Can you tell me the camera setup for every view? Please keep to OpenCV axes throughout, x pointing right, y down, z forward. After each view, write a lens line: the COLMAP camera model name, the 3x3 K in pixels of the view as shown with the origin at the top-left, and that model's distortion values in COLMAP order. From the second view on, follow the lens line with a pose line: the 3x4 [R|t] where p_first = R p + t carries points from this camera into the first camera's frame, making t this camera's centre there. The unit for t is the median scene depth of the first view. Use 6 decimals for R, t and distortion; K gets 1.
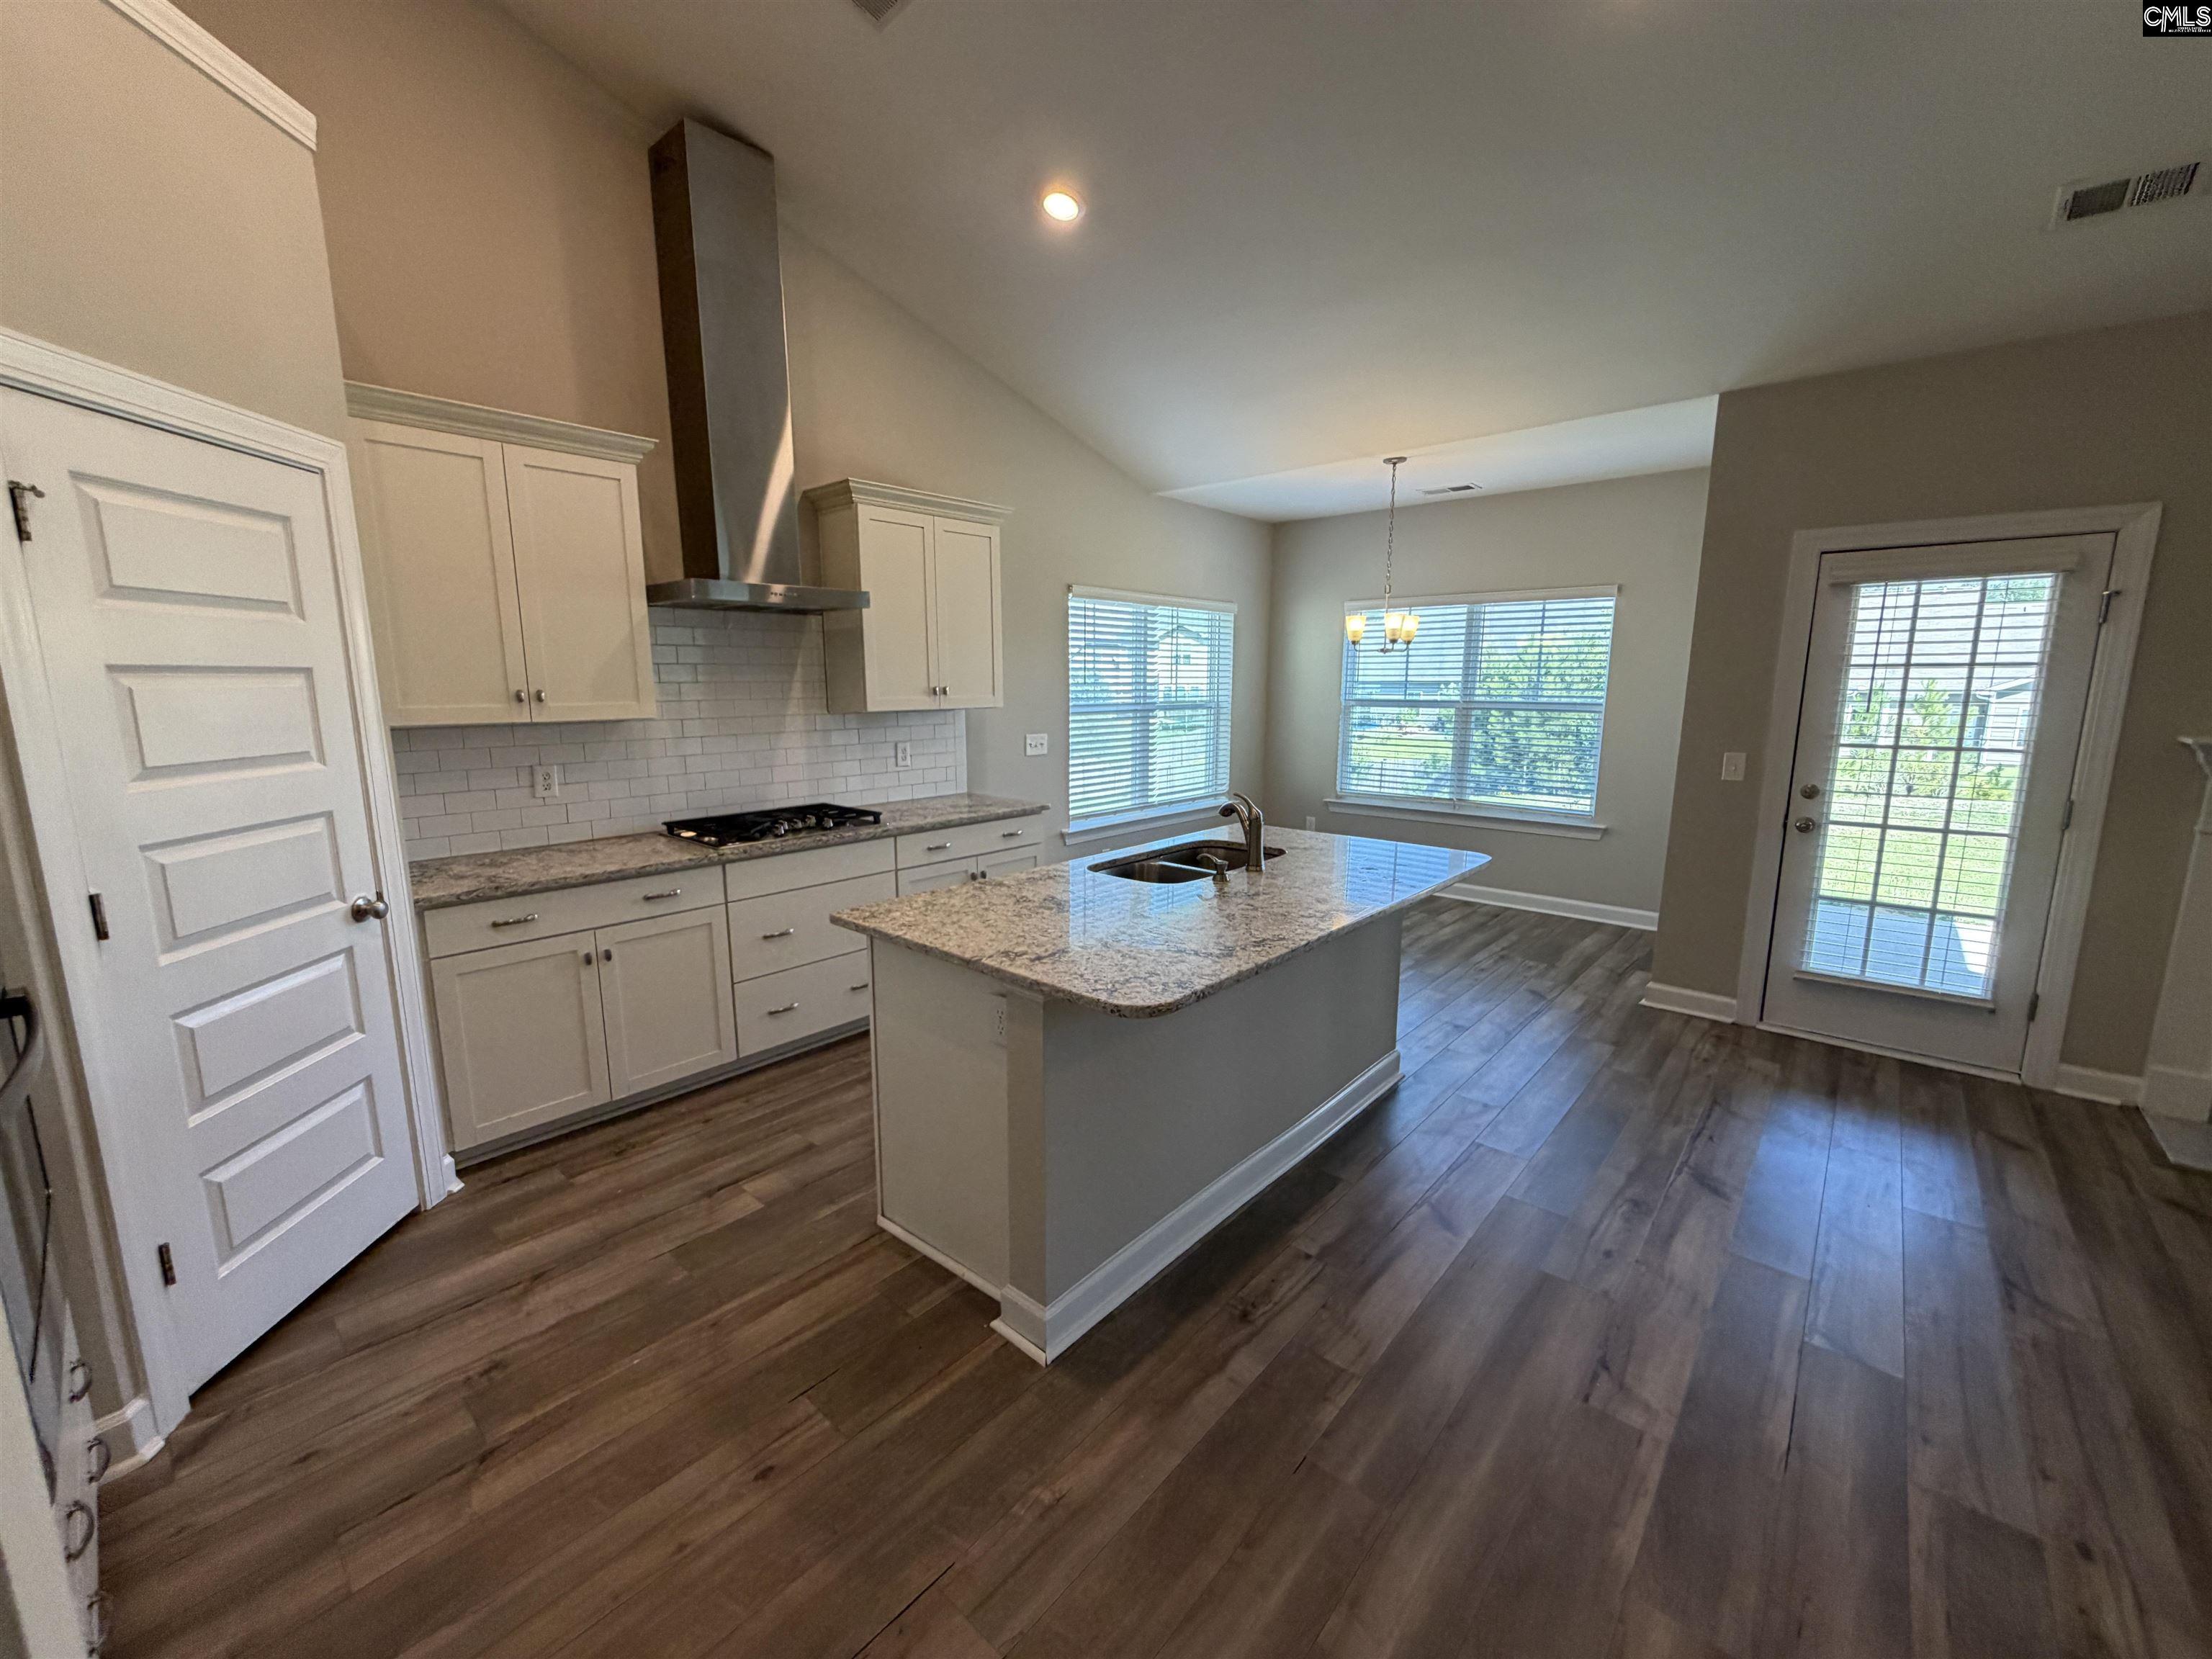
lens RADIAL K [[887.5, 0, 1106.0], [0, 887.5, 829.5], [0, 0, 1]] dist [-0.002696, -0.000233]
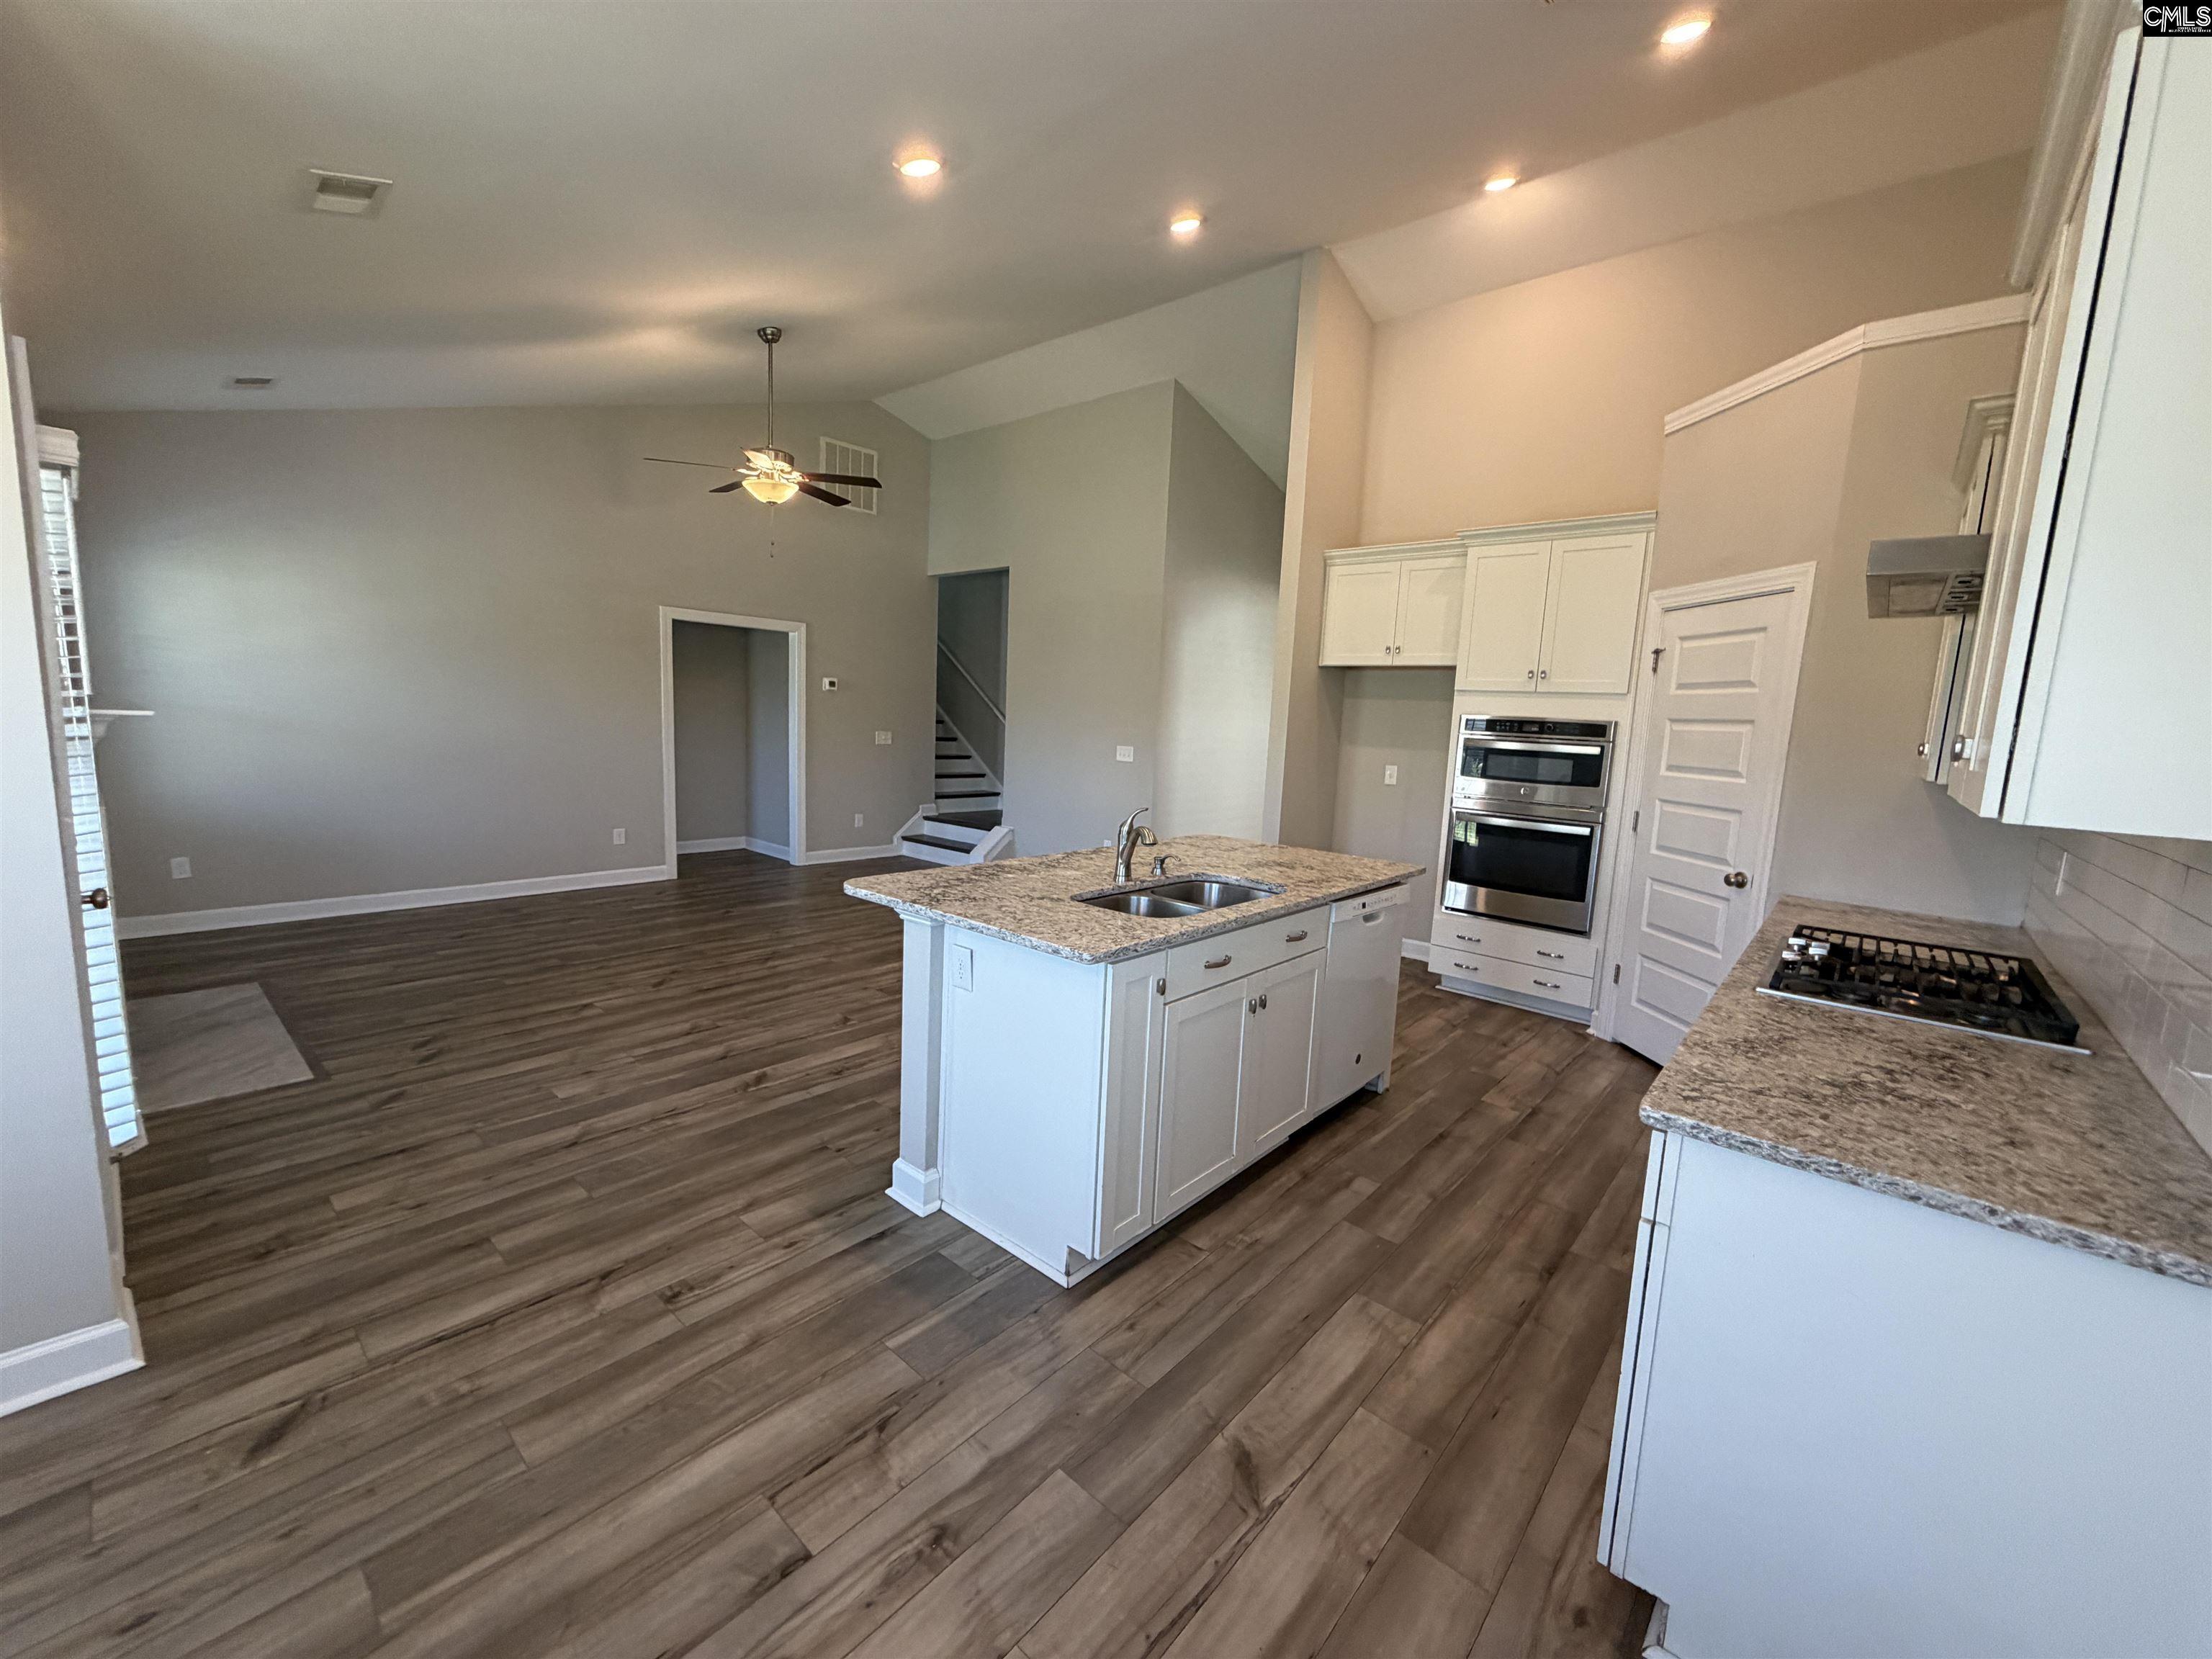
lens RADIAL K [[884.9, 0, 1090.9], [0, 884.9, 826.7], [0, 0, 1]] dist [-0.001384, 0.000057]
pose [[-0.998838, -0.047254, 0.009461, 0.165816], [-0.042453, 0.955678, 0.291337, -0.258828], [-0.022808, 0.290597, -0.956574, 1.633843]]
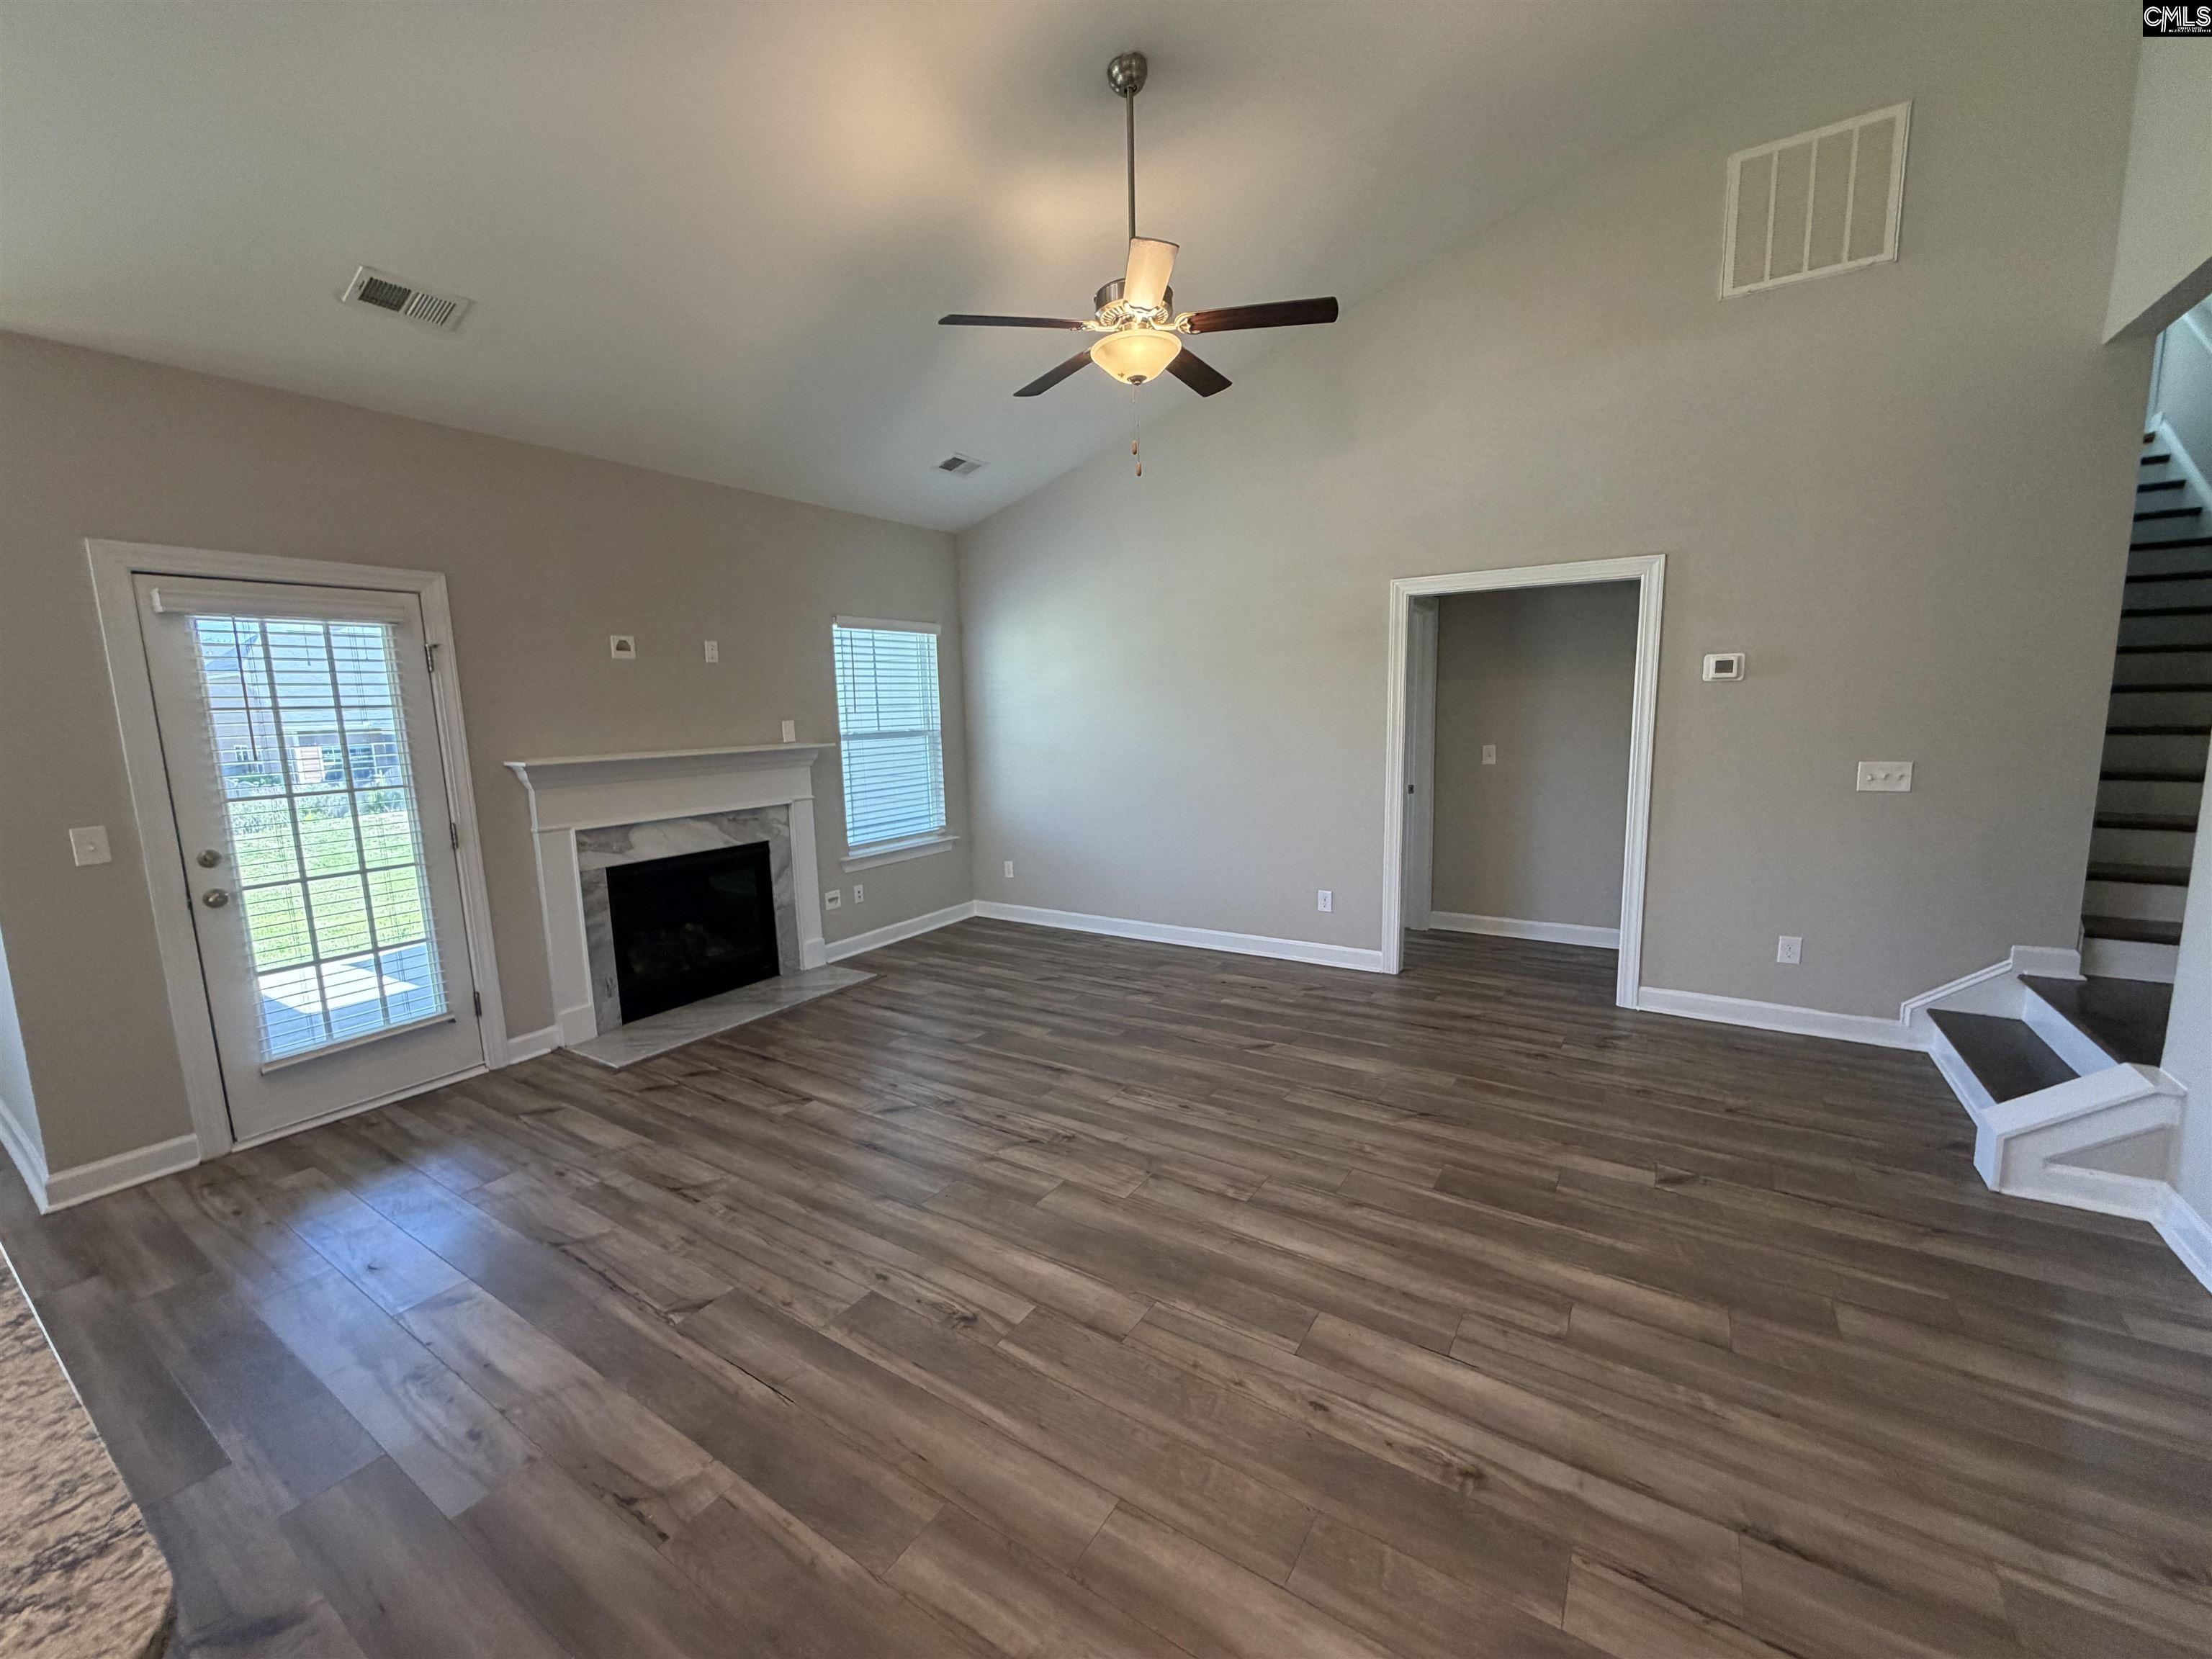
lens RADIAL K [[887.1, 0, 1100.8], [0, 887.1, 828.7], [0, 0, 1]] dist [0.000956, 0.000118]
pose [[-0.140649, -0.137521, 0.980462, -0.153773], [0.190009, 0.968148, 0.163051, -0.051202], [-0.971656, 0.209230, -0.110039, 0.290962]]
